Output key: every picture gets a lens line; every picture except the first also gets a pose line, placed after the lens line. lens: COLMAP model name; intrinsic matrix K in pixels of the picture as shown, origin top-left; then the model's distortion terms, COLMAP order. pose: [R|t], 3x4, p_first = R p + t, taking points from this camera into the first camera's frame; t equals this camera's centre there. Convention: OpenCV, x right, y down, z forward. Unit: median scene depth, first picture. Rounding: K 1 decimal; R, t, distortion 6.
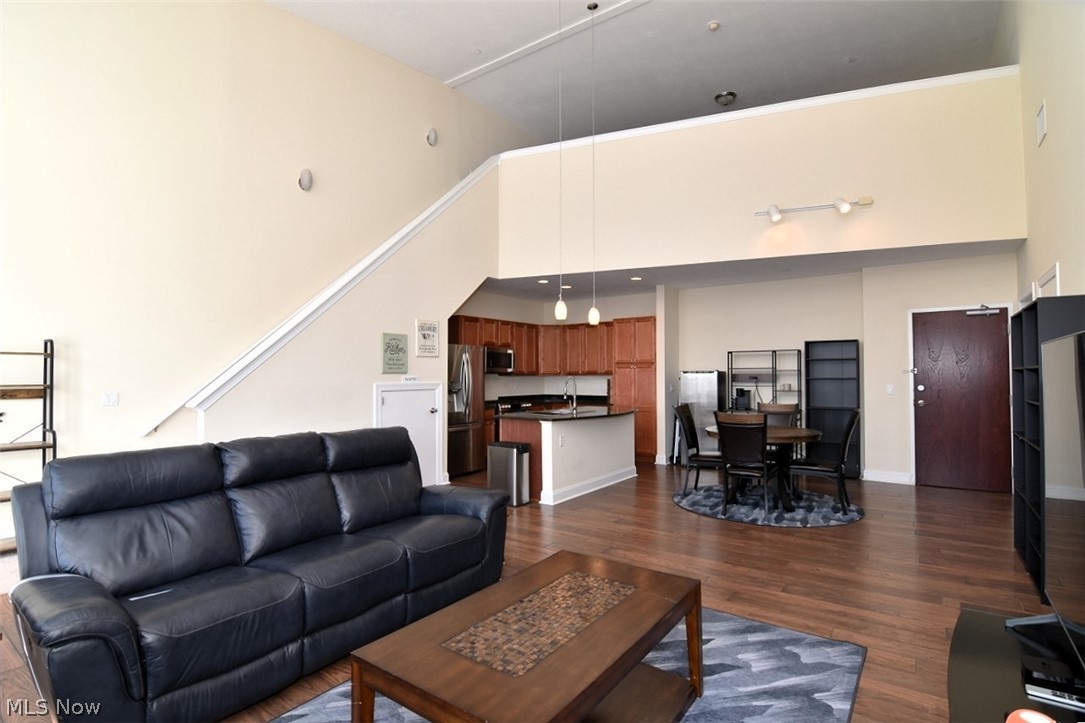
lens RADIAL K [[532.2, 0, 540.3], [0, 532.2, 362.6], [0, 0, 1]] dist [0.001859, -0.011870]
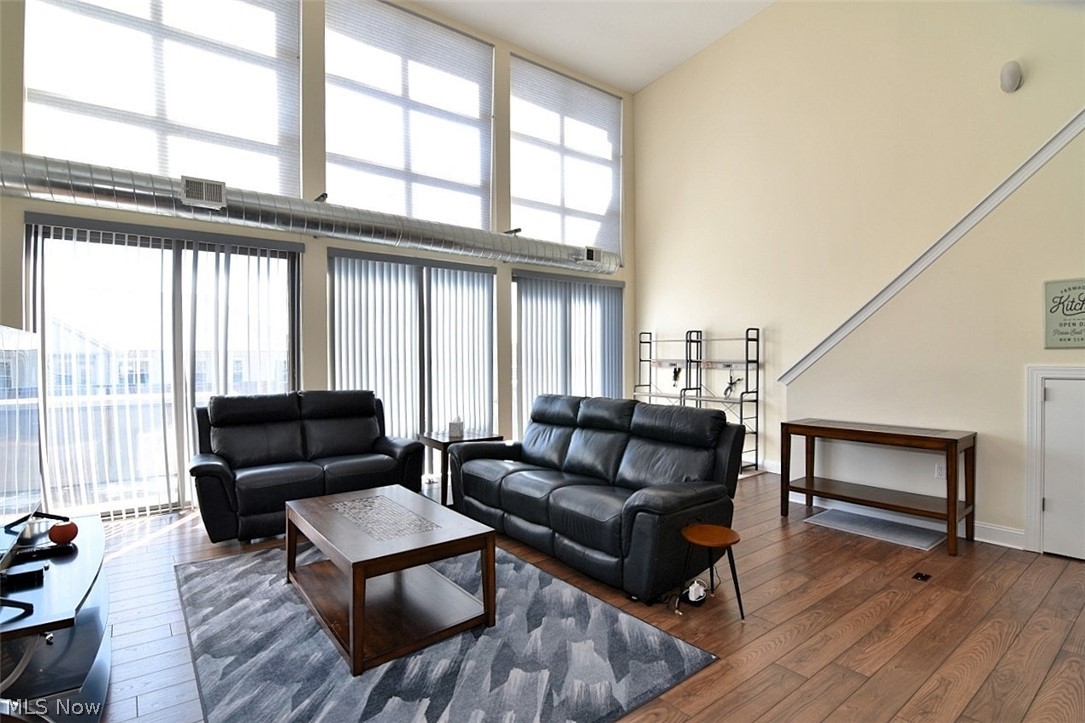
lens RADIAL K [[540.2, 0, 538.0], [0, 540.2, 361.5], [0, 0, 1]] dist [-0.016774, -0.000717]
pose [[-0.282231, 0.012745, -0.959262, 0.365627], [0.026665, 0.999630, 0.005436, 0.013236], [0.958976, -0.024044, -0.282466, 0.513462]]
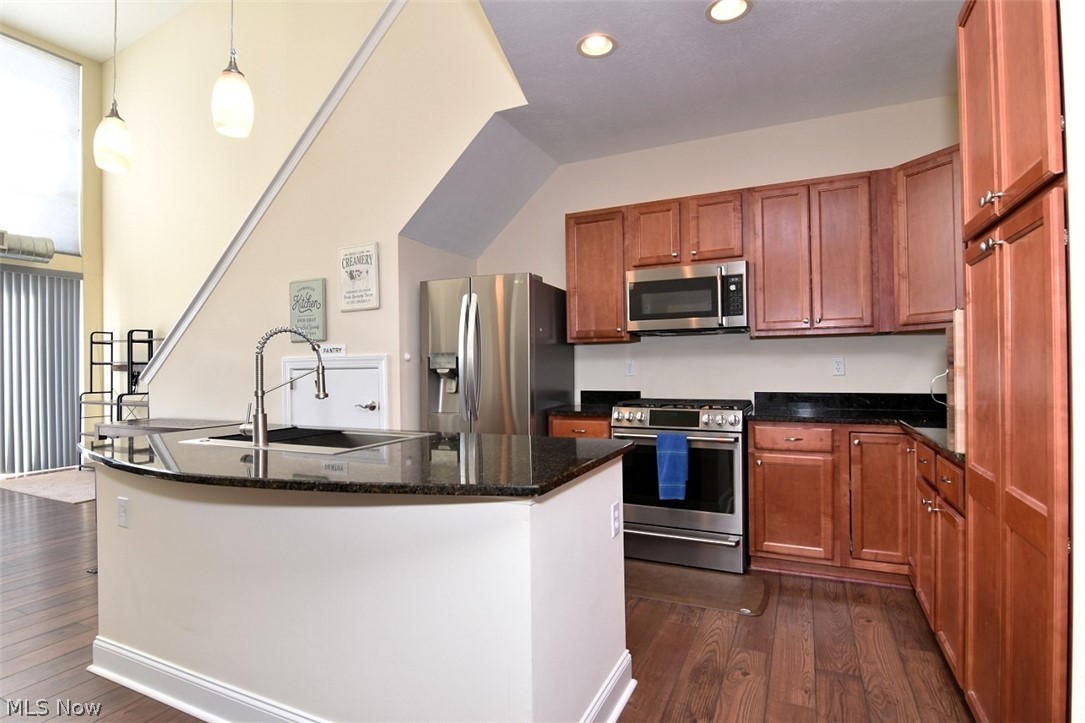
lens RADIAL K [[553.5, 0, 542.5], [0, 553.5, 361.5], [0, 0, 1]] dist [0.012838, -0.020937]
pose [[0.179303, -0.008479, -0.983757, 0.366605], [0.034802, 0.999392, -0.002271, 0.046858], [0.983178, -0.033830, 0.179489, 0.979501]]
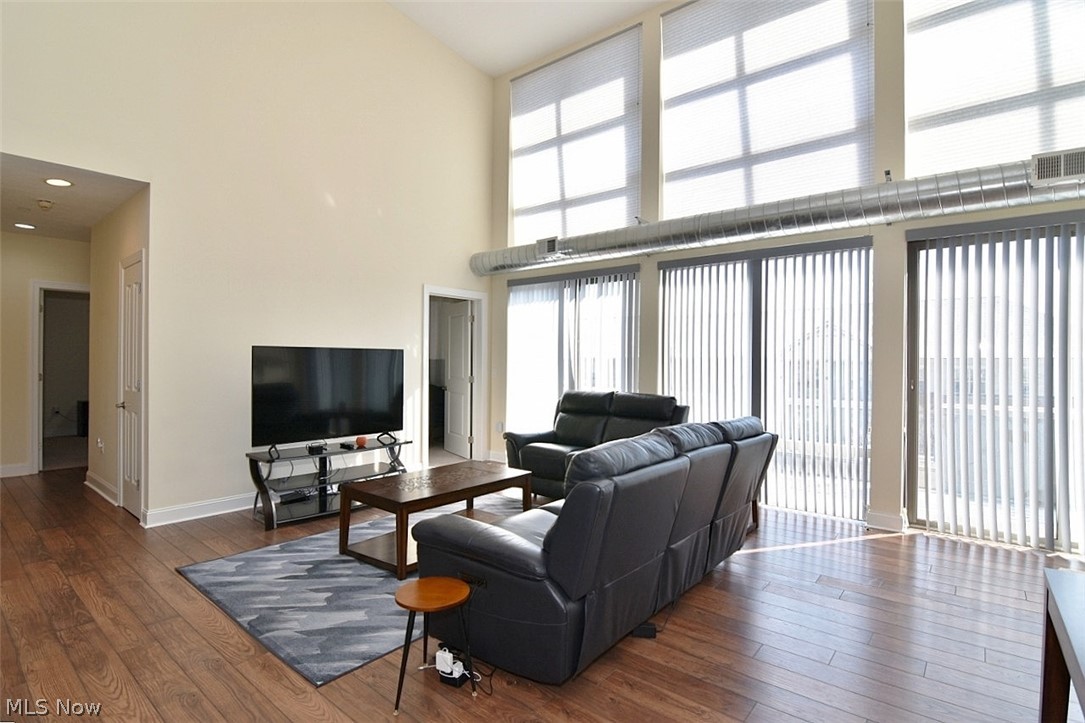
lens RADIAL K [[532.2, 0, 540.3], [0, 532.2, 362.6], [0, 0, 1]] dist [0.001859, -0.011870]
pose [[-0.997508, -0.005432, 0.070338, -0.134372], [-0.006911, 0.999760, -0.020809, 0.020303], [-0.070208, -0.021243, -0.997306, 0.824720]]
